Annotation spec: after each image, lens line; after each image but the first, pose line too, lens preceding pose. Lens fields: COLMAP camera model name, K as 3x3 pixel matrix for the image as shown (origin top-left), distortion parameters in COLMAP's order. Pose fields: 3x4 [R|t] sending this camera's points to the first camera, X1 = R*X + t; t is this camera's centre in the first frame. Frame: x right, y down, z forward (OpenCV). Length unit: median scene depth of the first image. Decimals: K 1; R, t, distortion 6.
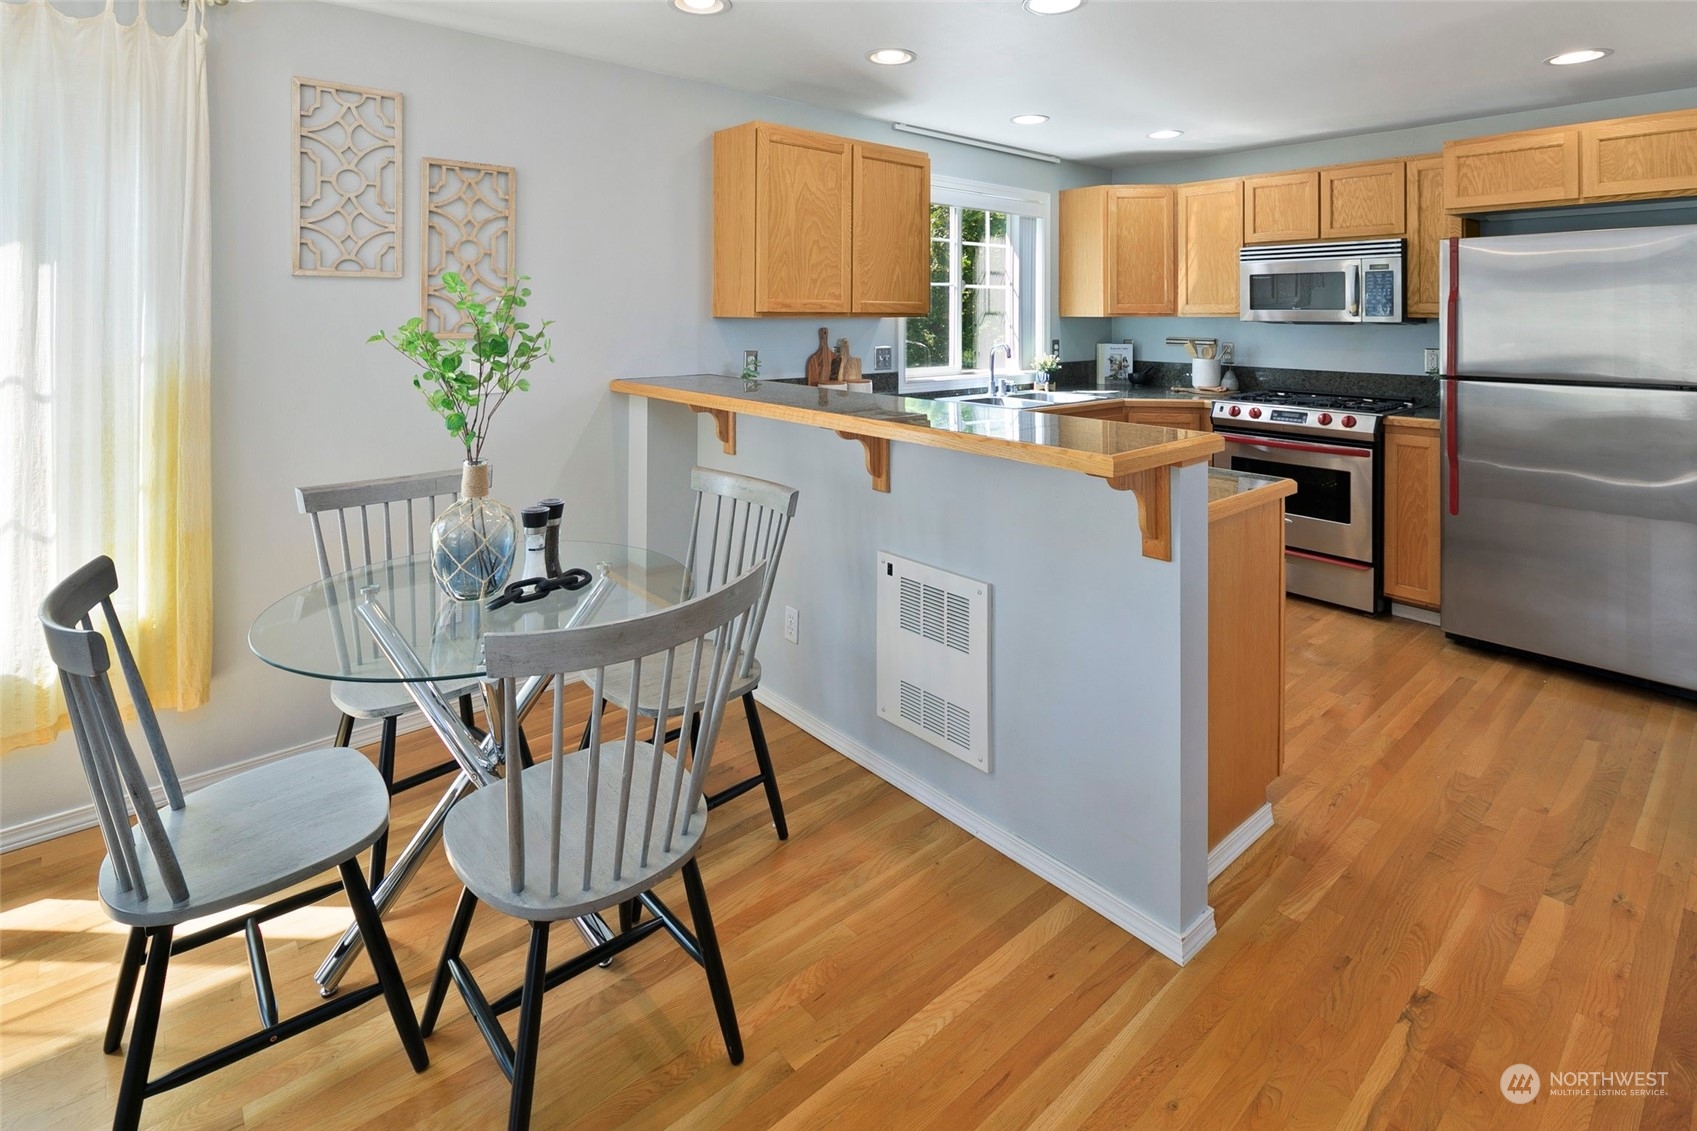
lens RADIAL K [[830.0, 0, 846.5], [0, 830.0, 313.1], [0, 0, 1]] dist [-0.002197, -0.002165]
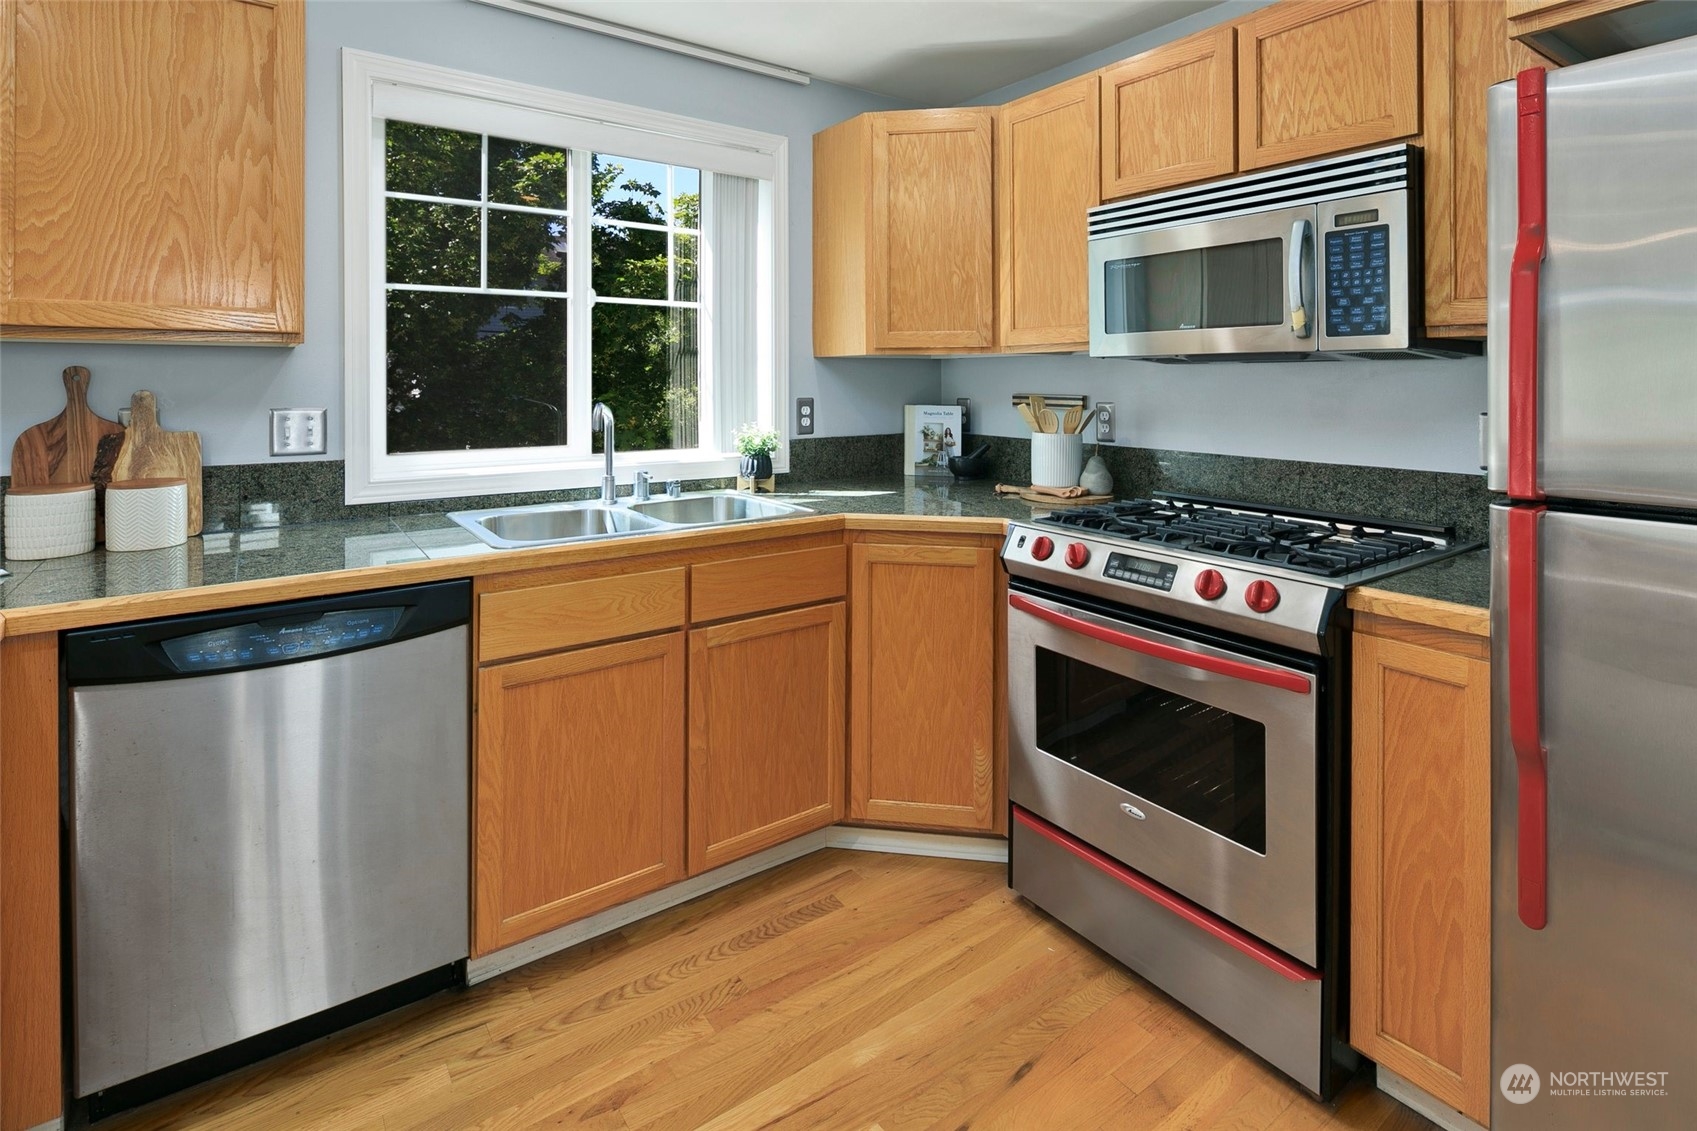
lens RADIAL K [[829.8, 0, 856.6], [0, 829.8, 380.0], [0, 0, 1]] dist [-0.001406, -0.001129]
pose [[0.996574, -0.003435, -0.082636, 0.423799], [0.003489, 0.999994, 0.000517, 0.025082], [0.082634, -0.000804, 0.996580, 0.559153]]
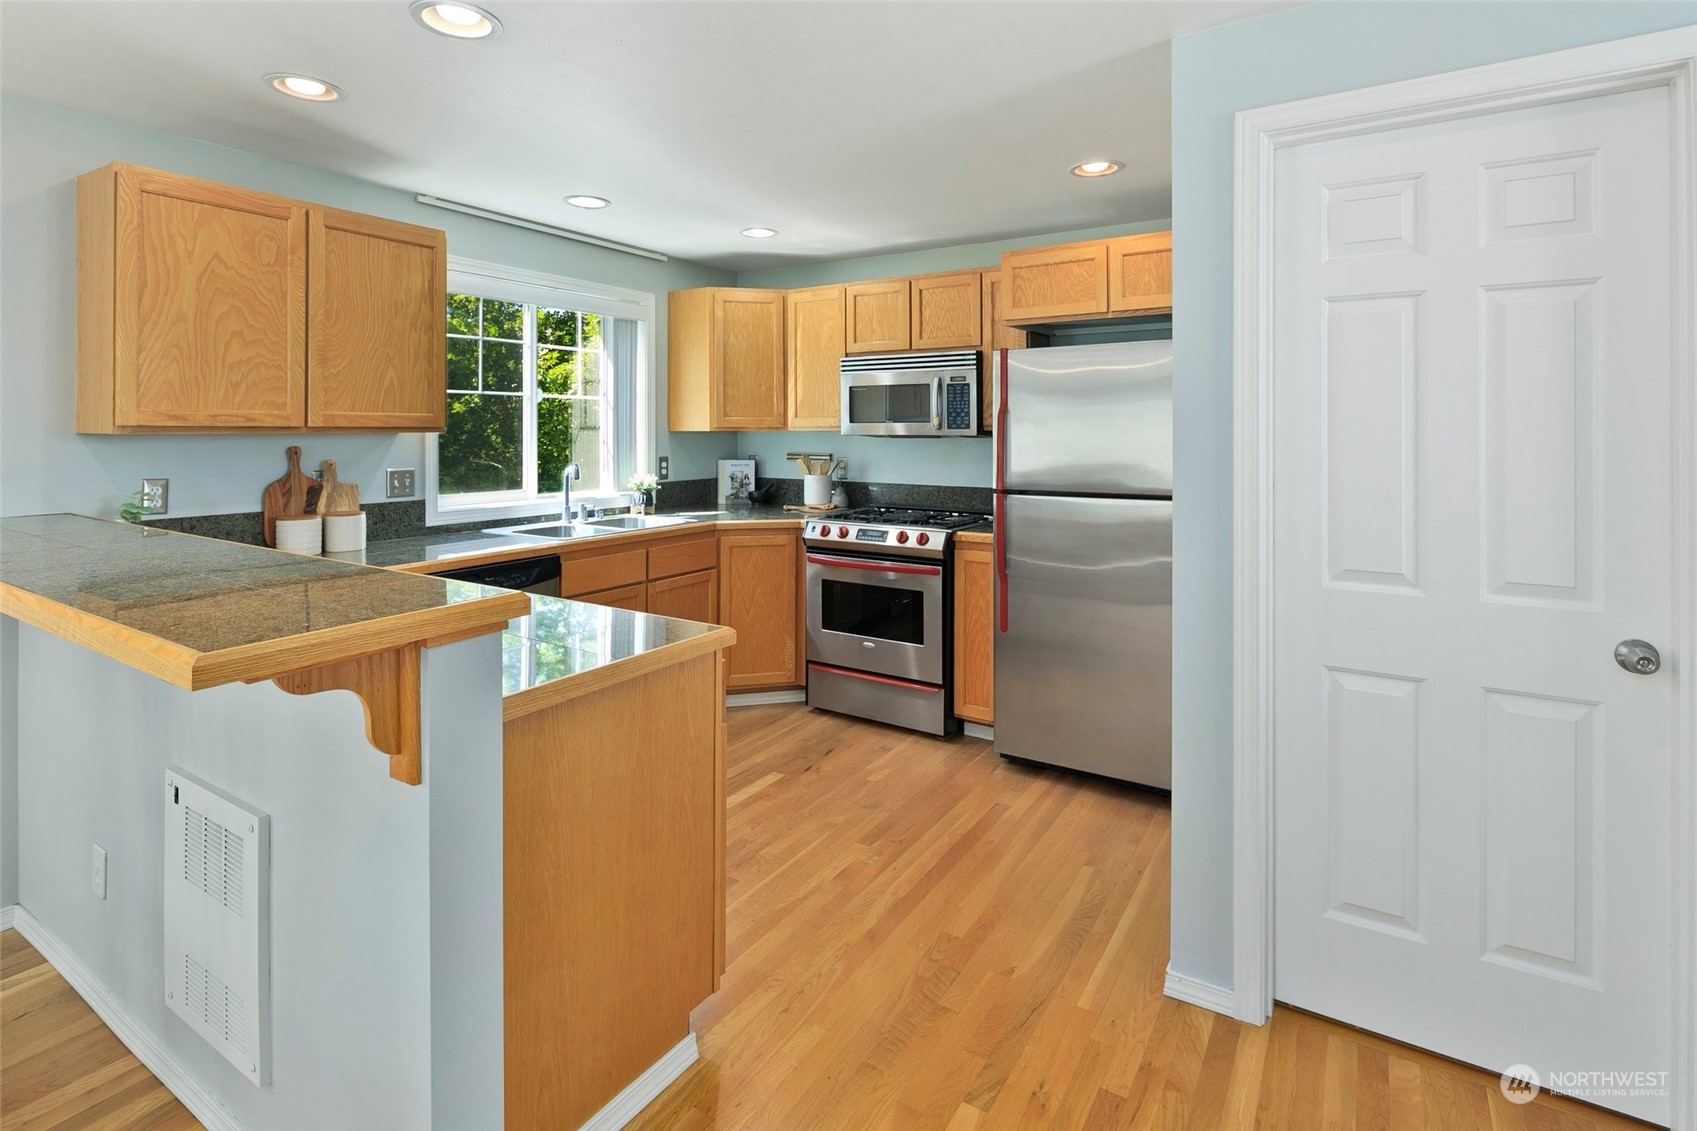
lens RADIAL K [[822.8, 0, 856.7], [0, 822.8, 427.4], [0, 0, 1]] dist [-0.000073, -0.000446]
pose [[0.955248, -0.002767, 0.295793, 0.238902], [0.003003, 0.999995, -0.000345, 0.001550], [-0.295791, 0.001218, 0.955252, 0.104755]]
